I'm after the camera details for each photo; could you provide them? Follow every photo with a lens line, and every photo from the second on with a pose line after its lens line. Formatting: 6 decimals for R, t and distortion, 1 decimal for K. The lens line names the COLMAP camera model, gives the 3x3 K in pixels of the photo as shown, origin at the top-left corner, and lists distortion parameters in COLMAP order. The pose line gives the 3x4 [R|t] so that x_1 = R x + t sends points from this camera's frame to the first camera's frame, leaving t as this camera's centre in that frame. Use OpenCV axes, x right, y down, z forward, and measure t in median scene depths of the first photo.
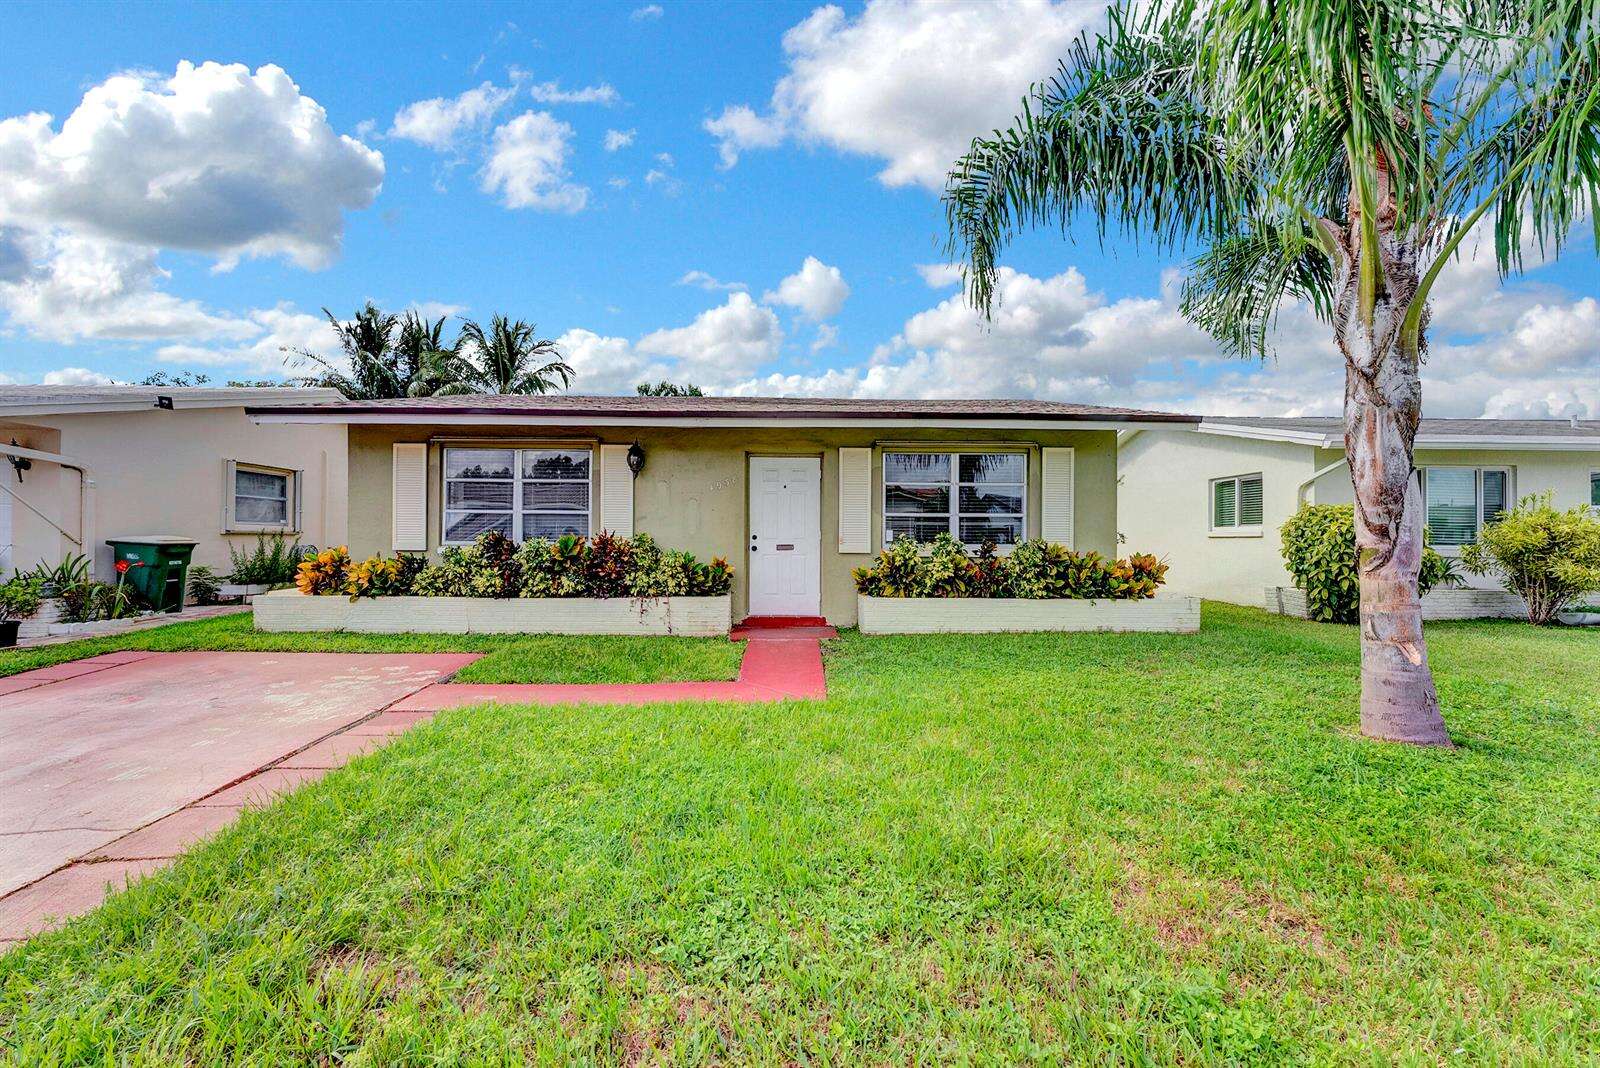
lens RADIAL K [[689.9, 0, 753.0], [0, 689.9, 526.8], [0, 0, 1]] dist [-0.001176, 0.000521]
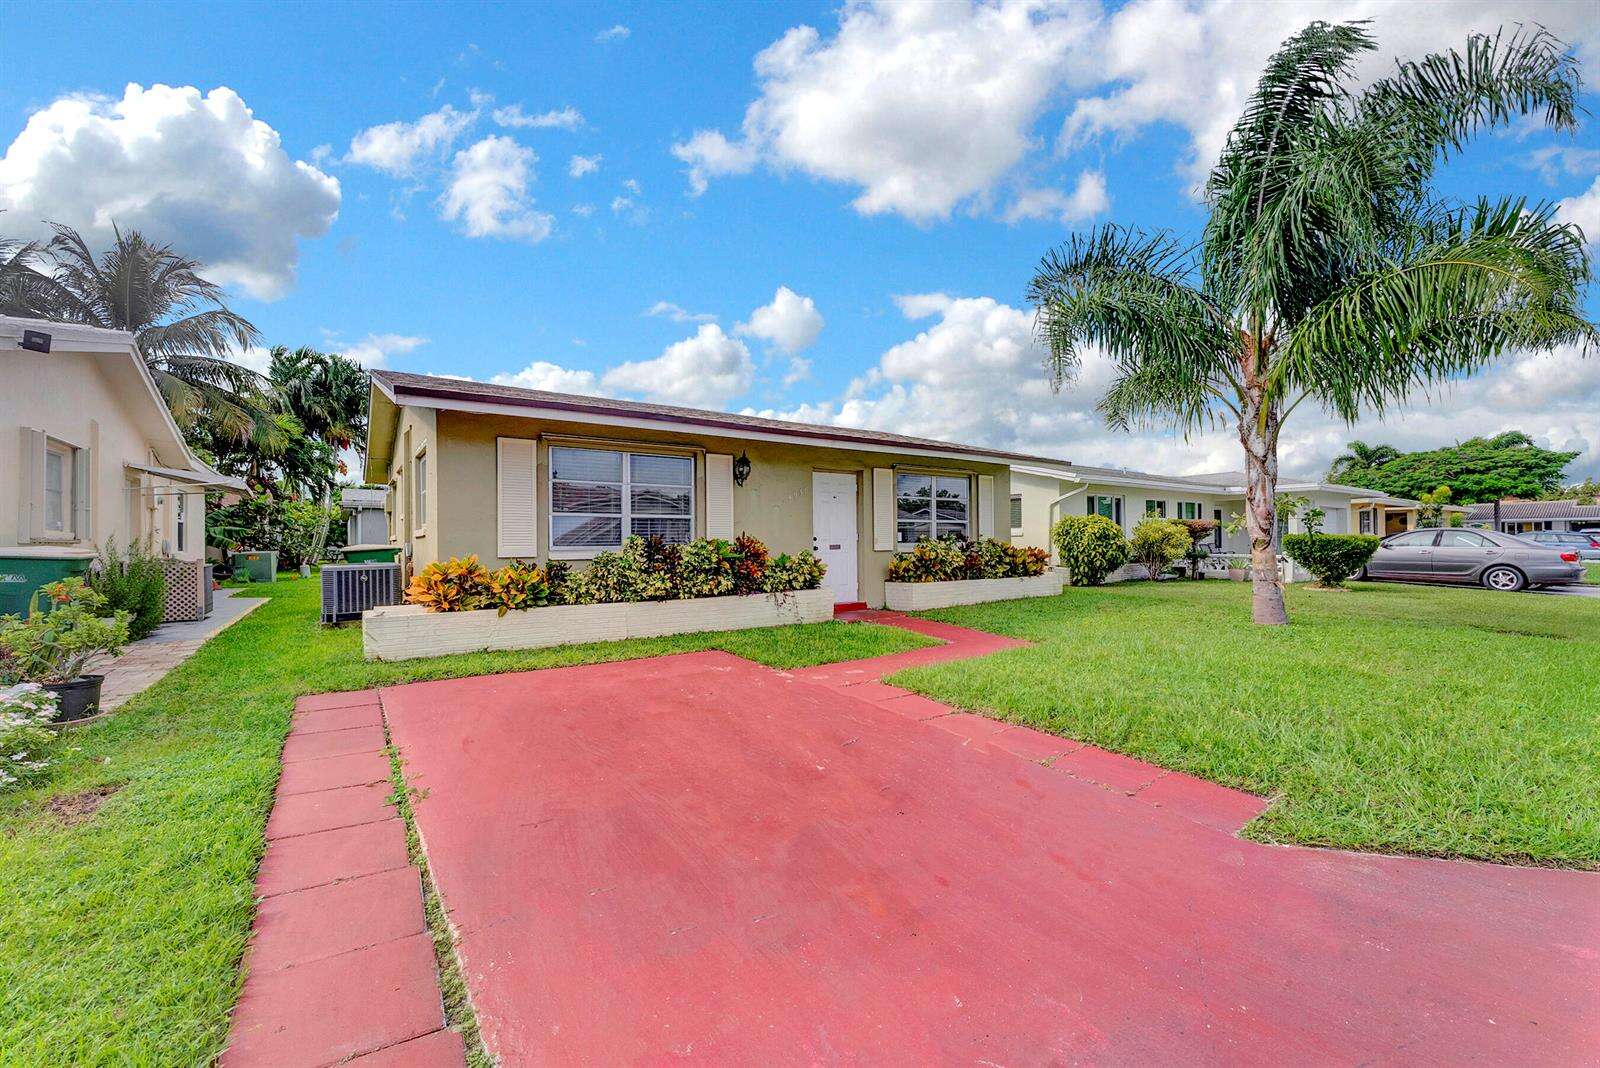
lens RADIAL K [[692.3, 0, 809.7], [0, 692.3, 534.3], [0, 0, 1]] dist [-0.000608, 0.000799]
pose [[0.805175, -0.006050, 0.593006, -0.719005], [0.000140, 0.999950, 0.010011, -0.005184], [-0.593037, -0.007978, 0.805136, 0.040788]]
